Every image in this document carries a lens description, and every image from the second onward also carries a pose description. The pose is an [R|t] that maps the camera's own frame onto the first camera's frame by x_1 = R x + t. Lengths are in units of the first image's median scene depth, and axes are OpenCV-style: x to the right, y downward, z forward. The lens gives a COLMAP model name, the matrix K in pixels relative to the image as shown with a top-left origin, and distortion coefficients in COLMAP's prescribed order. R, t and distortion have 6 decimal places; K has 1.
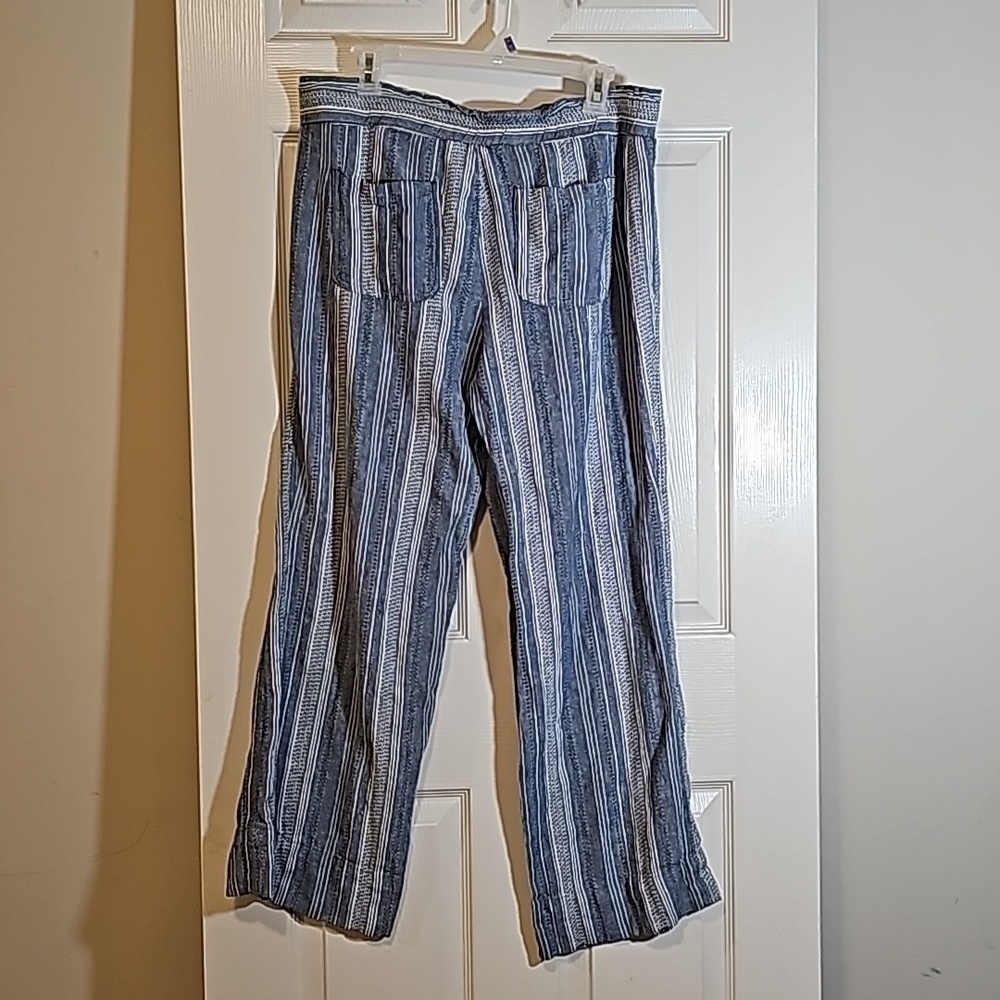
lens RADIAL K [[1461.7, 0, 500.0], [0, 1461.7, 500.0], [0, 0, 1]] dist [0.193983, -0.725524]
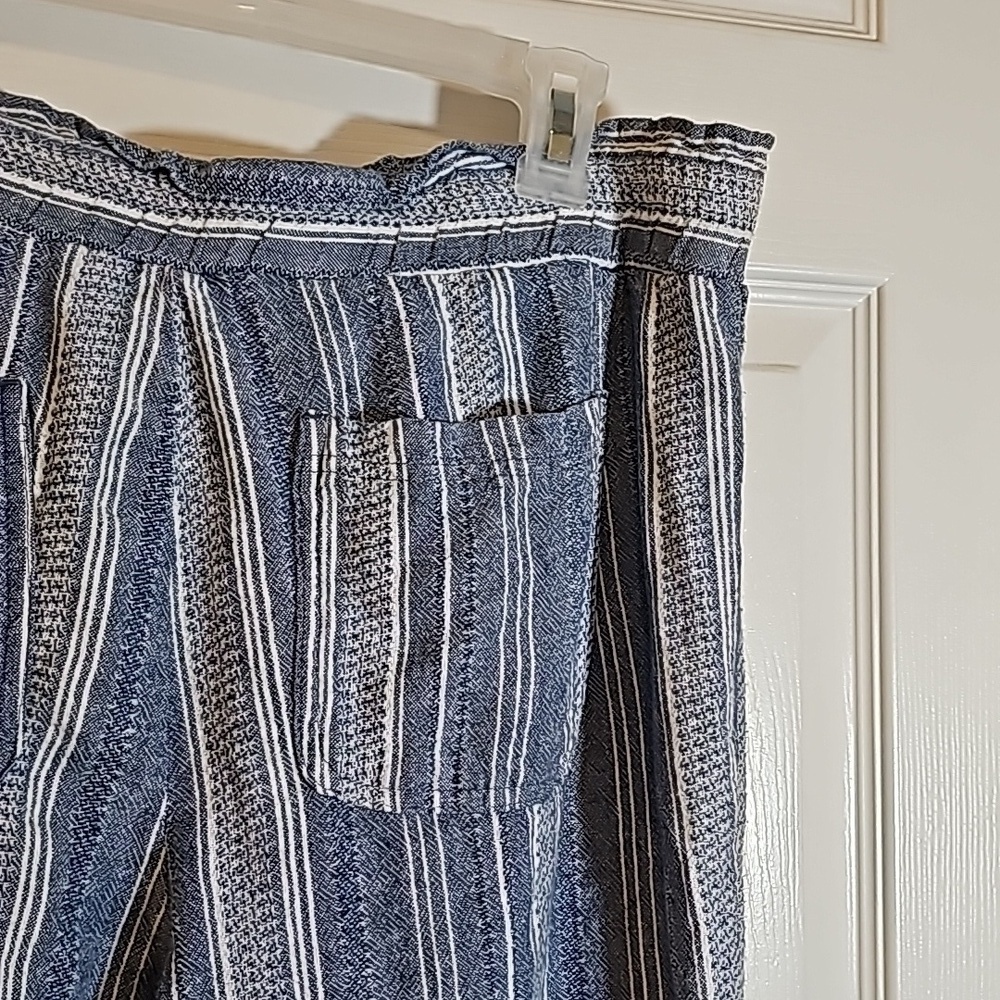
lens RADIAL K [[1461.7, 0, 500.0], [0, 1461.7, 500.0], [0, 0, 1]] dist [0.193983, -0.725524]
pose [[0.971668, 0.031834, 0.234196, -0.019214], [-0.004915, 0.993395, -0.114640, -0.160960], [-0.236298, 0.110241, 0.965407, 0.705285]]
